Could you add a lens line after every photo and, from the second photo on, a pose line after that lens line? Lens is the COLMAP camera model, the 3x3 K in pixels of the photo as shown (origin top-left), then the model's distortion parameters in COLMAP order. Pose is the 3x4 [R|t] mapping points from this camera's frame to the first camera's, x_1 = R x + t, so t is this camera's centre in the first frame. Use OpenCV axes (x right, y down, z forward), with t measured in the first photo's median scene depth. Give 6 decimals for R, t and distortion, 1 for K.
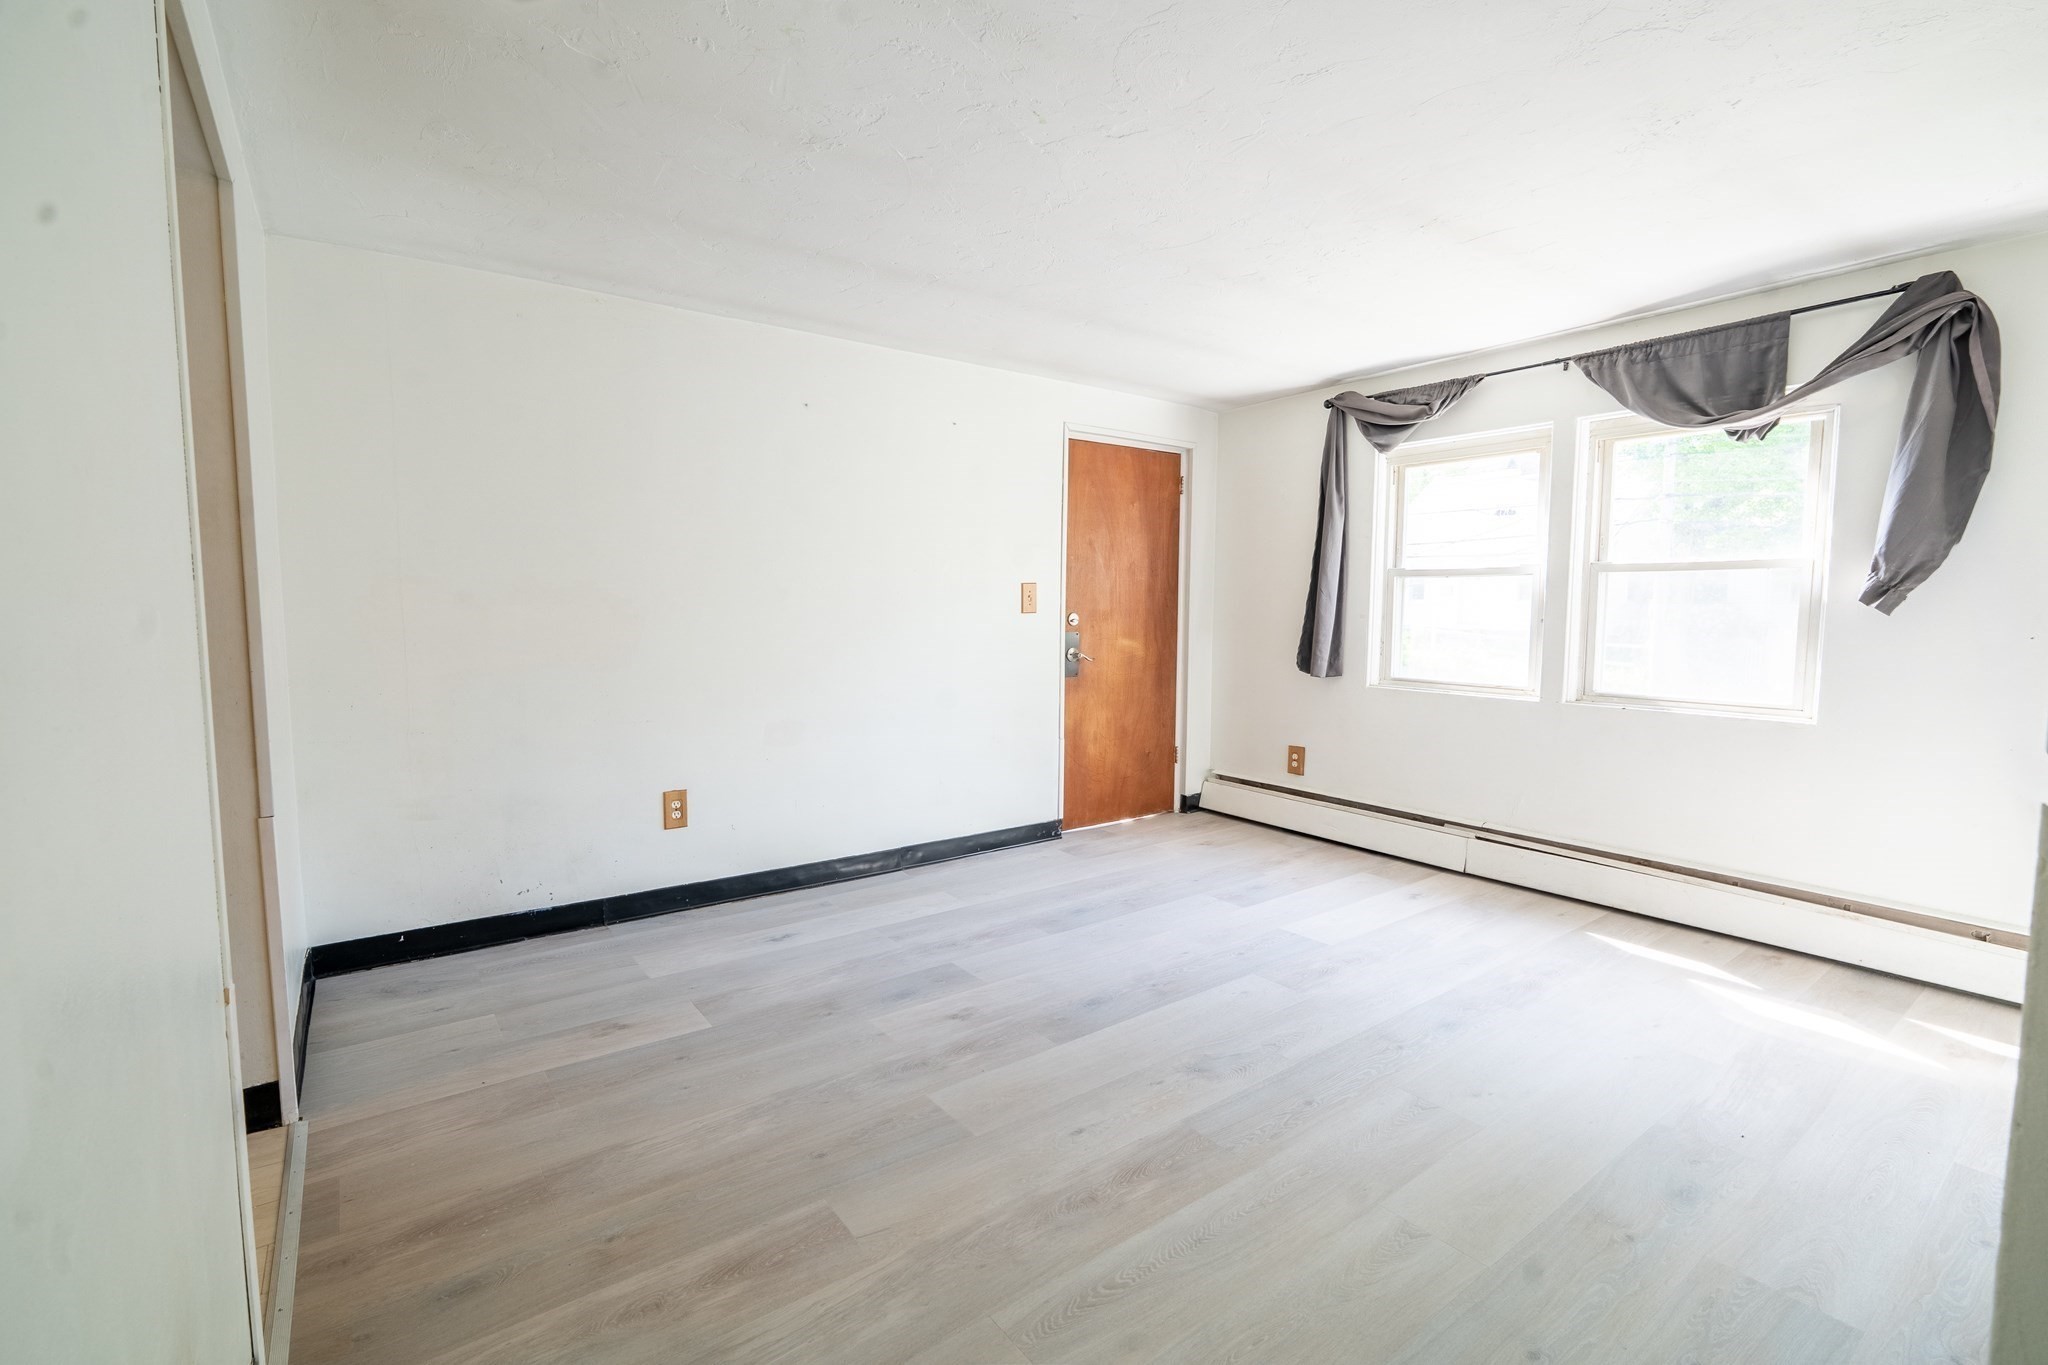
lens RADIAL K [[912.4, 0, 1024.0], [0, 912.4, 682.5], [0, 0, 1]] dist [-0.008805, 0.000628]
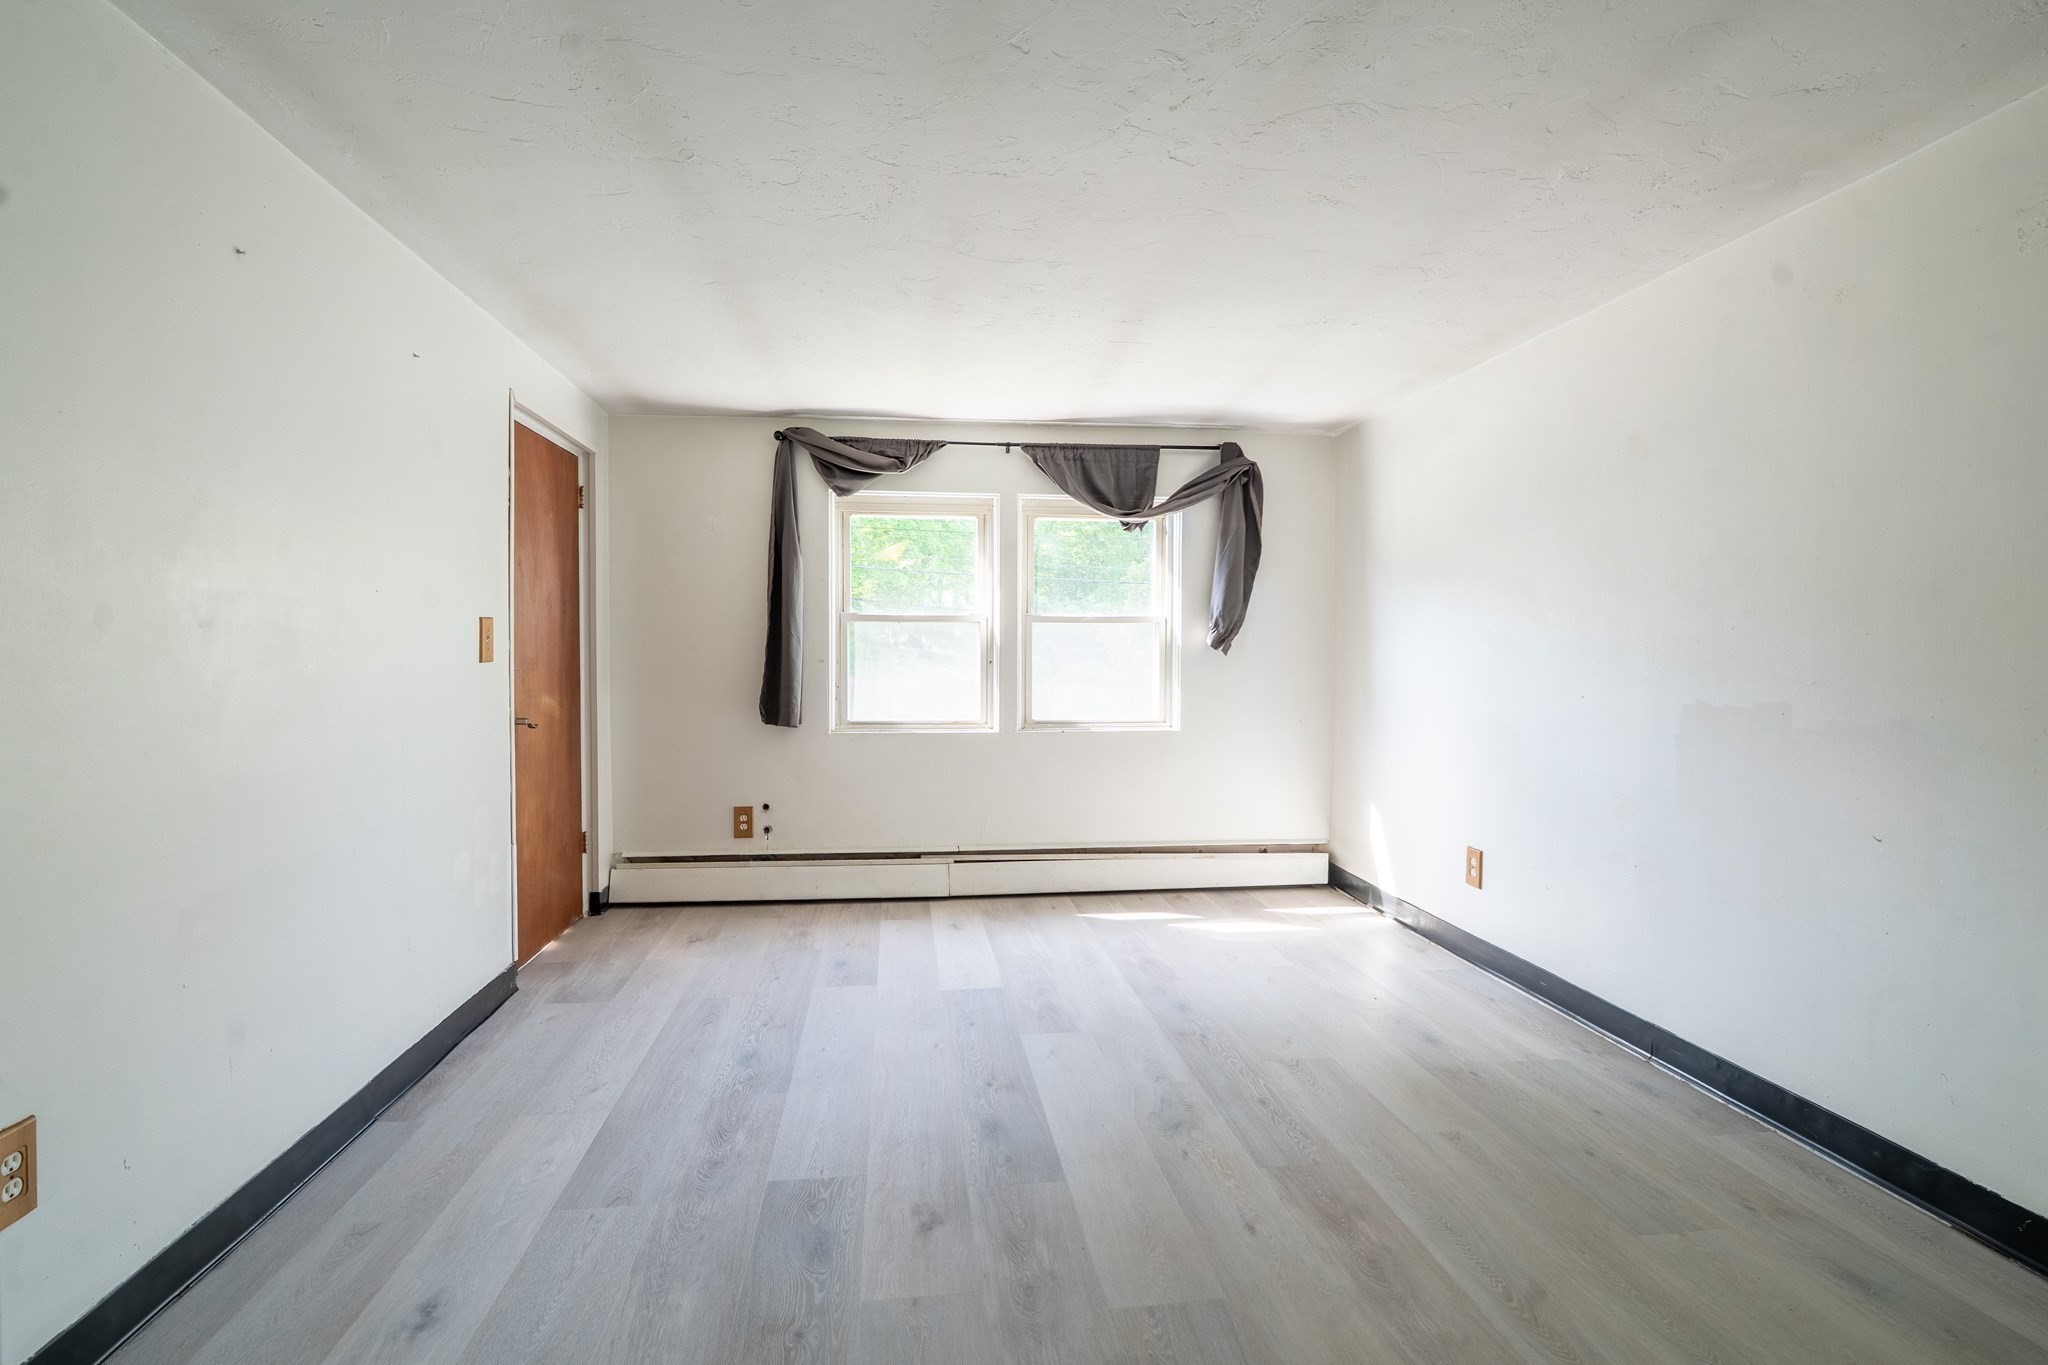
lens RADIAL K [[941.9, 0, 1012.2], [0, 941.9, 683.8], [0, 0, 1]] dist [-0.011444, 0.000297]
pose [[0.495783, -0.032580, 0.867835, -0.472004], [0.073174, 0.997310, -0.004363, -0.034376], [-0.865358, 0.065666, 0.496833, 0.390726]]
